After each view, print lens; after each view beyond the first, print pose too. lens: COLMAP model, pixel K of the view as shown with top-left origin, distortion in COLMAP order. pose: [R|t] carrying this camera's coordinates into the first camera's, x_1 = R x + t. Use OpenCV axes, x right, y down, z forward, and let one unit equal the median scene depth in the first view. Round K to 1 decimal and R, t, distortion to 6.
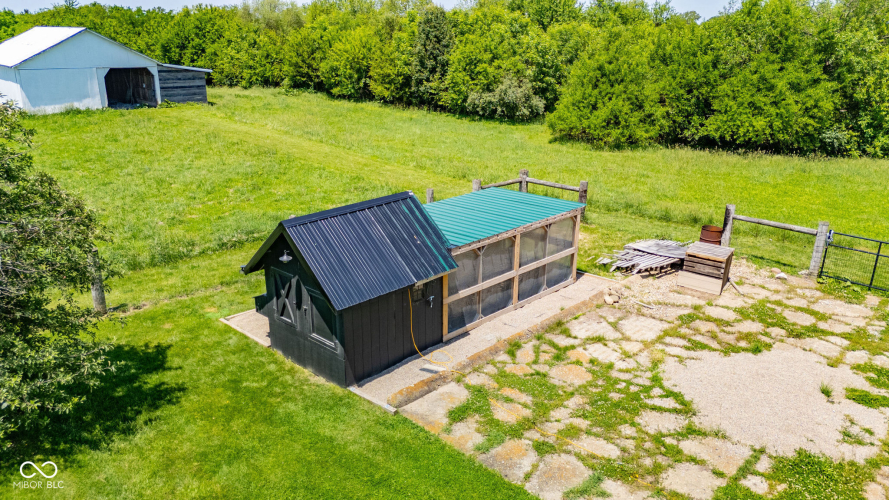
lens RADIAL K [[650.0, 0, 439.8], [0, 650.0, 248.9], [0, 0, 1]] dist [0.061088, -0.062253]
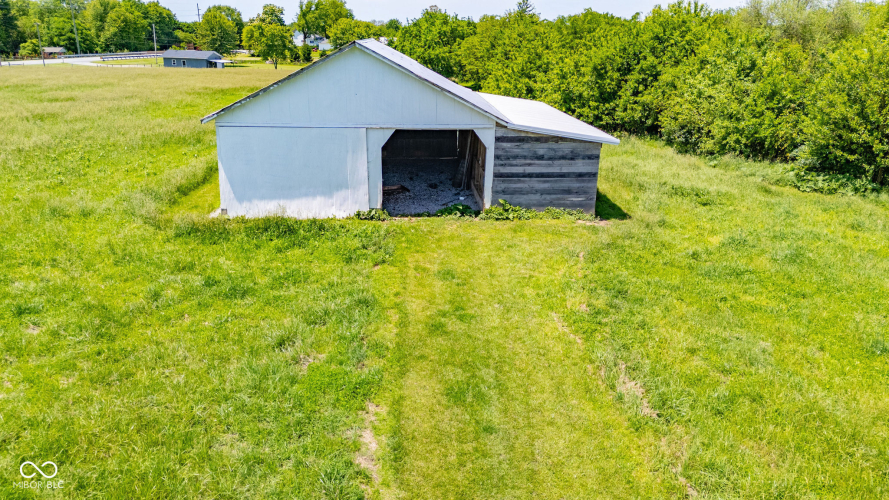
lens RADIAL K [[650.0, 0, 439.8], [0, 650.0, 248.9], [0, 0, 1]] dist [0.061088, -0.062253]
pose [[0.763294, 0.199232, -0.614564, -0.091877], [-0.207238, 0.976499, 0.059174, -0.114638], [0.611911, 0.082194, 0.786644, 0.338956]]
